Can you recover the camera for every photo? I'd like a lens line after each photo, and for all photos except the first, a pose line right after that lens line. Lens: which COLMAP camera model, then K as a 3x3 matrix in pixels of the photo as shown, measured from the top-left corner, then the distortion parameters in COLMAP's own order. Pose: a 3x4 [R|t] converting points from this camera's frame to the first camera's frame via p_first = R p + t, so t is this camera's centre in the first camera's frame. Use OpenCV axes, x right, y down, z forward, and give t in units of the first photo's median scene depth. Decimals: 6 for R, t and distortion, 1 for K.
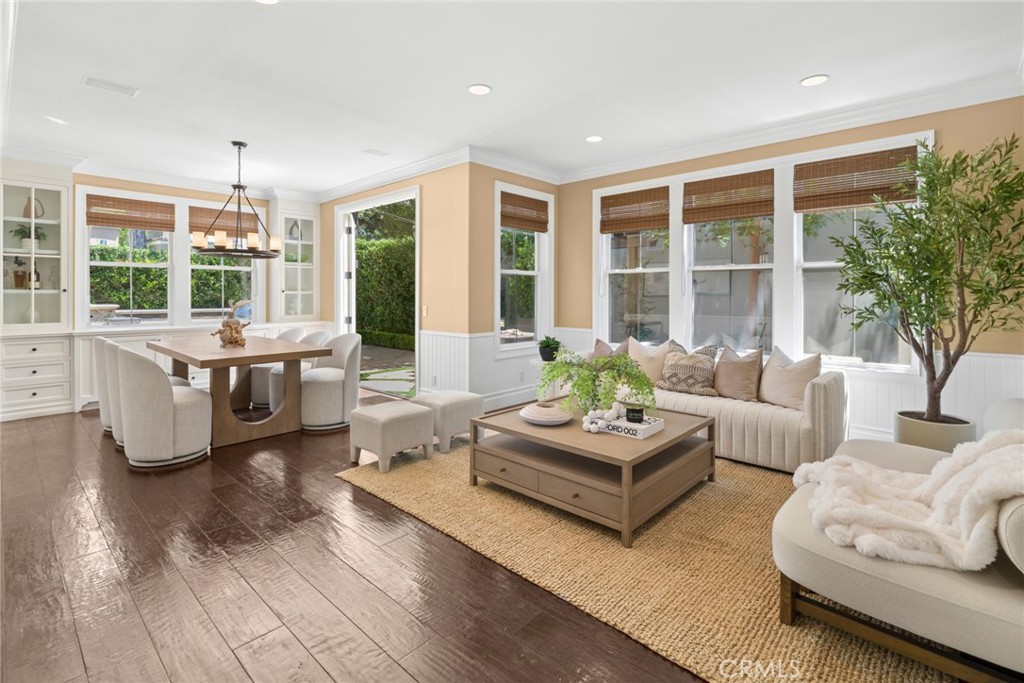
lens RADIAL K [[470.1, 0, 510.6], [0, 470.1, 295.5], [0, 0, 1]] dist [-0.001794, 0.001088]
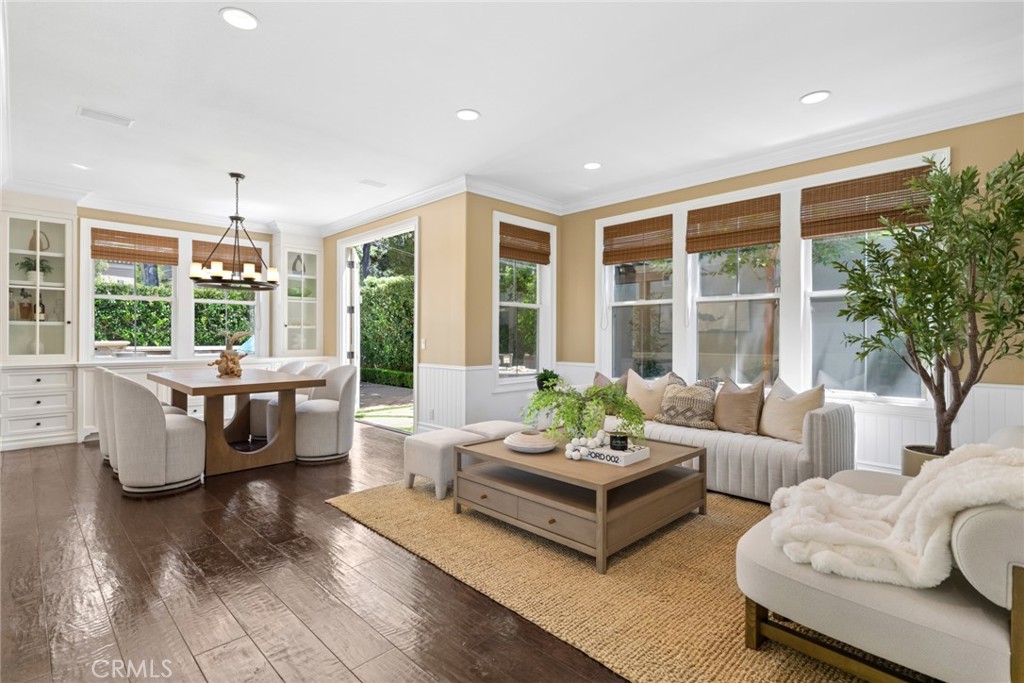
lens RADIAL K [[485.7, 0, 510.1], [0, 485.7, 336.1], [0, 0, 1]] dist [0.012419, -0.002264]
pose [[0.998997, 0.001461, -0.044763, 0.055820], [-0.001623, 0.999992, -0.003583, 0.024415], [0.044758, 0.003652, 0.998991, -0.014165]]
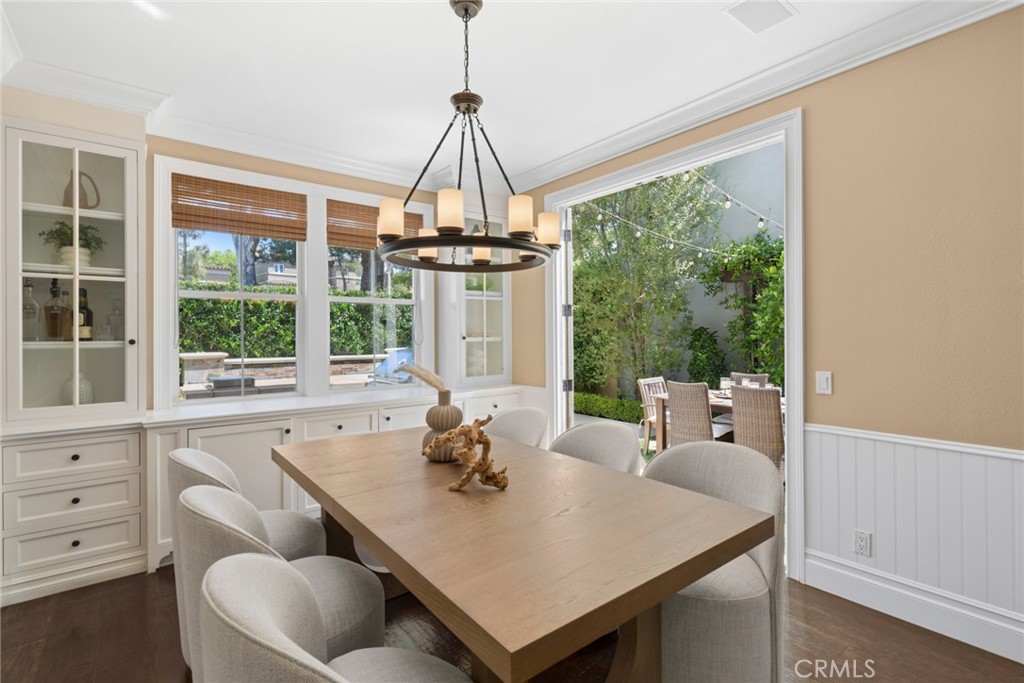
lens RADIAL K [[470.1, 0, 509.1], [0, 470.1, 333.0], [0, 0, 1]] dist [-0.001794, 0.001088]
pose [[0.987101, -0.007632, -0.159917, -0.504920], [0.006760, 0.999959, -0.005995, -0.017298], [0.159956, 0.004836, 0.987112, 0.622816]]
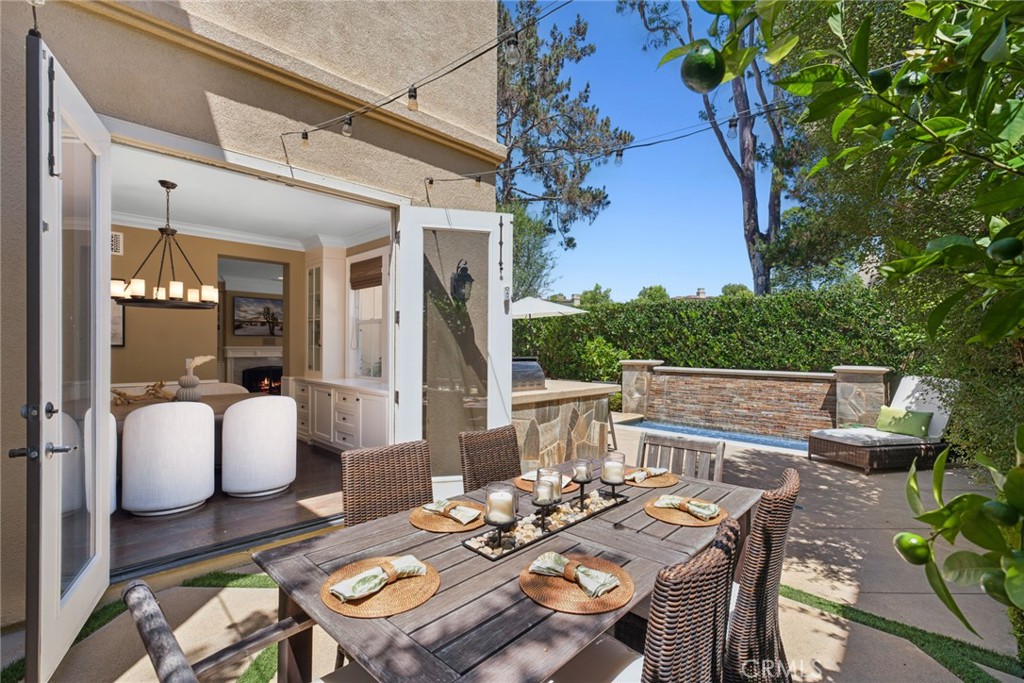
lens RADIAL K [[470.1, 0, 510.4], [0, 470.1, 346.3], [0, 0, 1]] dist [-0.001794, 0.001088]
pose [[-0.033587, -0.005129, -0.999423, 0.297239], [-0.014378, 0.999886, -0.004648, -0.003324], [0.999332, 0.014213, -0.033656, 1.711554]]
